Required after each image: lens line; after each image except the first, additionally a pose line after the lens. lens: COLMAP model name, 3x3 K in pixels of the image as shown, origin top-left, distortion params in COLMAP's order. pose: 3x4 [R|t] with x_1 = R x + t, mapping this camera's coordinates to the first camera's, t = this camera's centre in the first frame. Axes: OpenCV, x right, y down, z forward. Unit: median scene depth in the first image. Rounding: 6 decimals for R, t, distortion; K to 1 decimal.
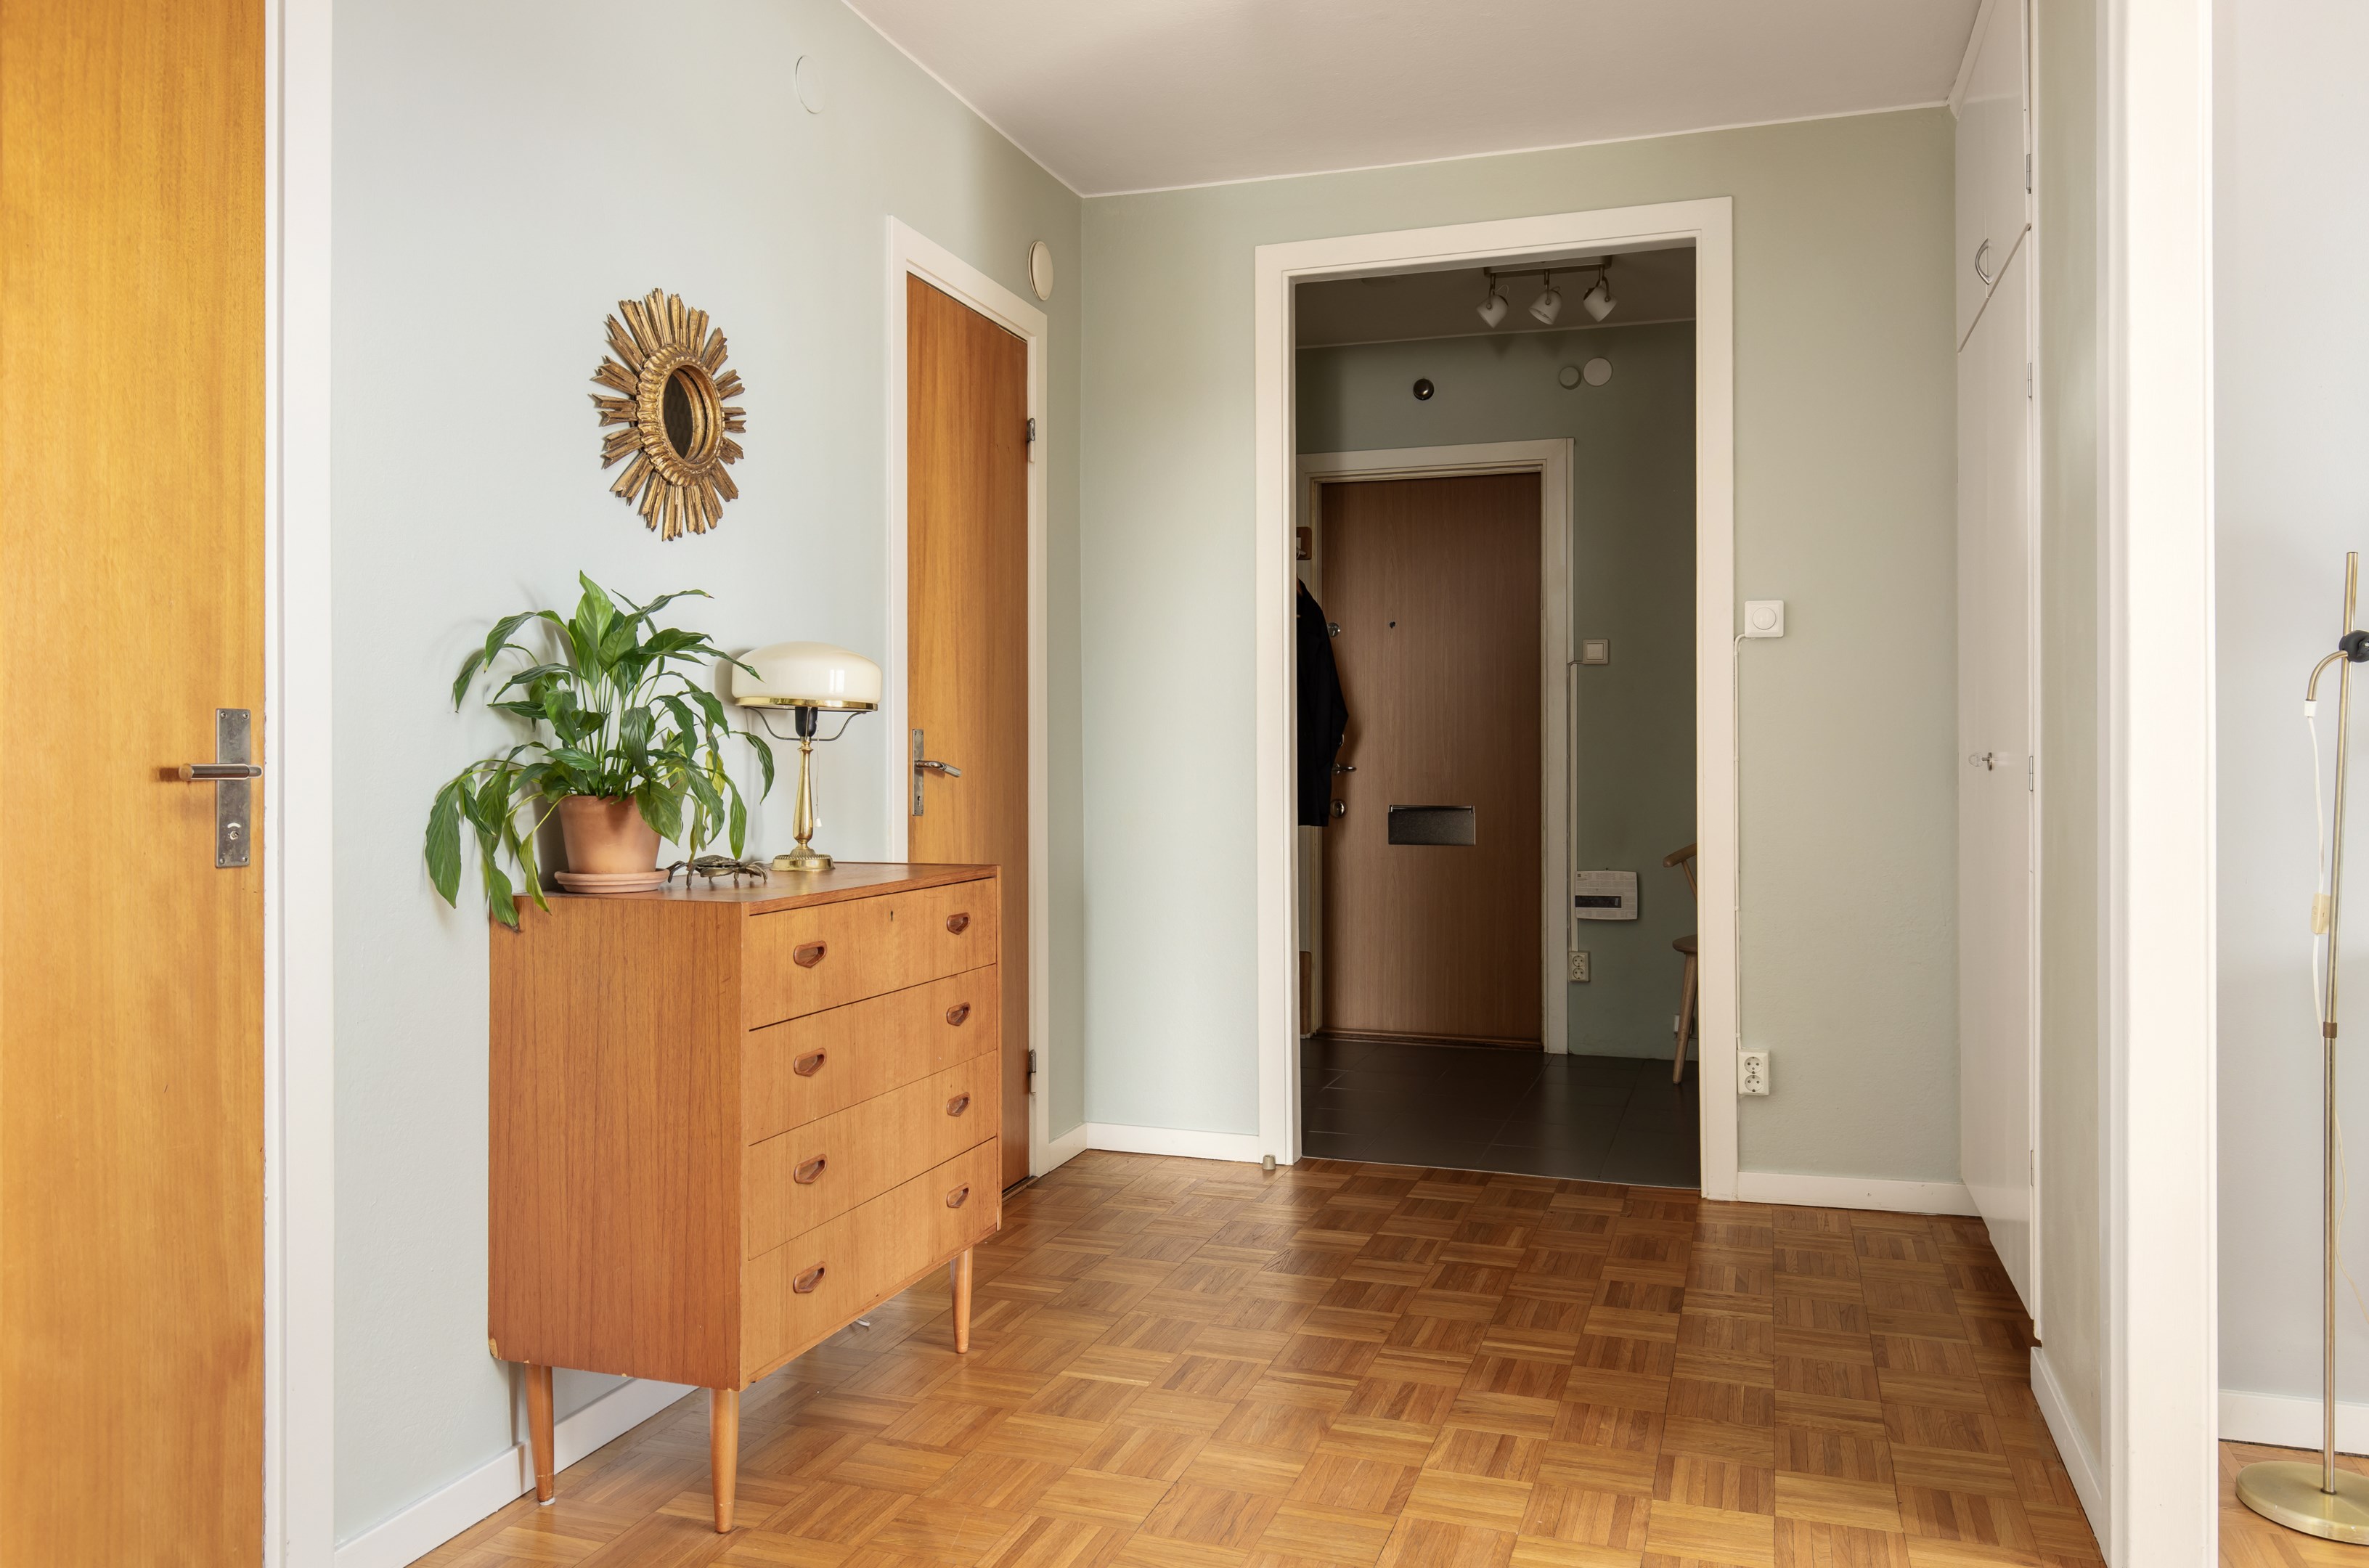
lens RADIAL K [[1630.6, 0, 1181.5], [0, 1630.6, 761.2], [0, 0, 1]] dist [-0.032394, -0.000523]
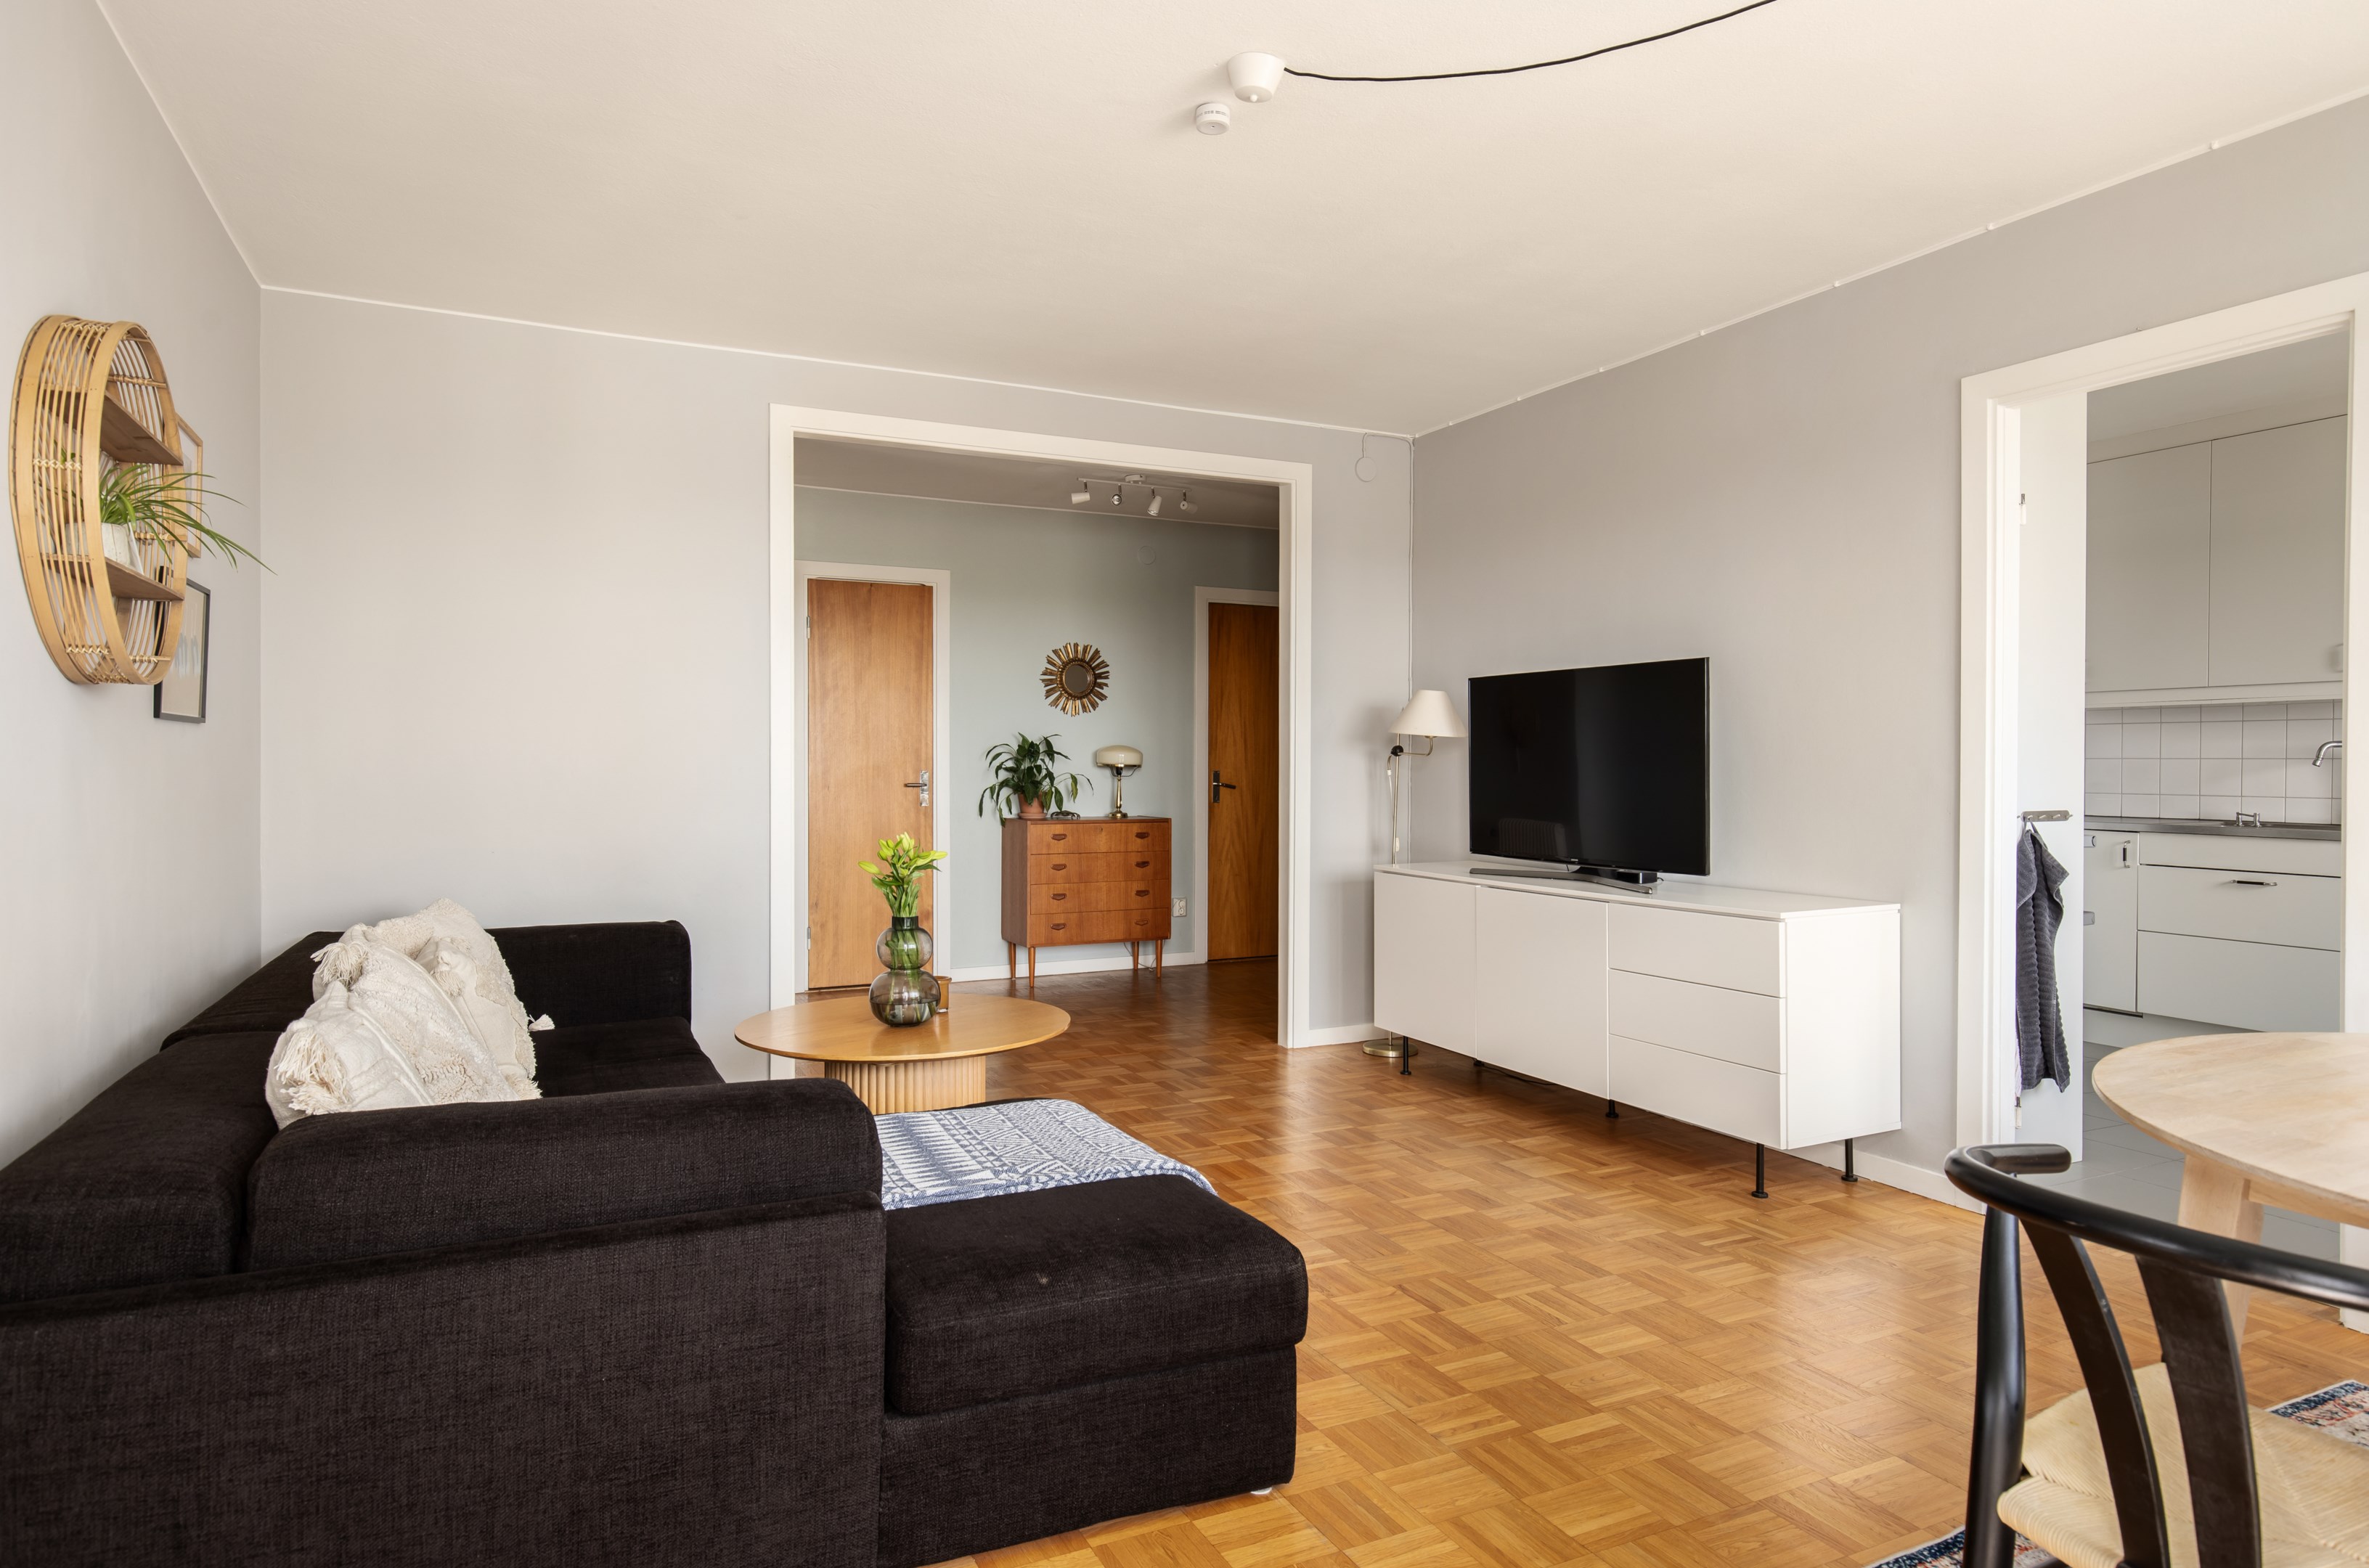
lens RADIAL K [[1308.3, 0, 1185.6], [0, 1308.3, 778.1], [0, 0, 1]] dist [0.007313, 0.000399]
pose [[0.706540, 0.004792, -0.707657, 1.698626], [-0.007300, 0.999973, -0.000517, -0.009604], [0.707636, 0.005531, 0.706556, -0.712393]]
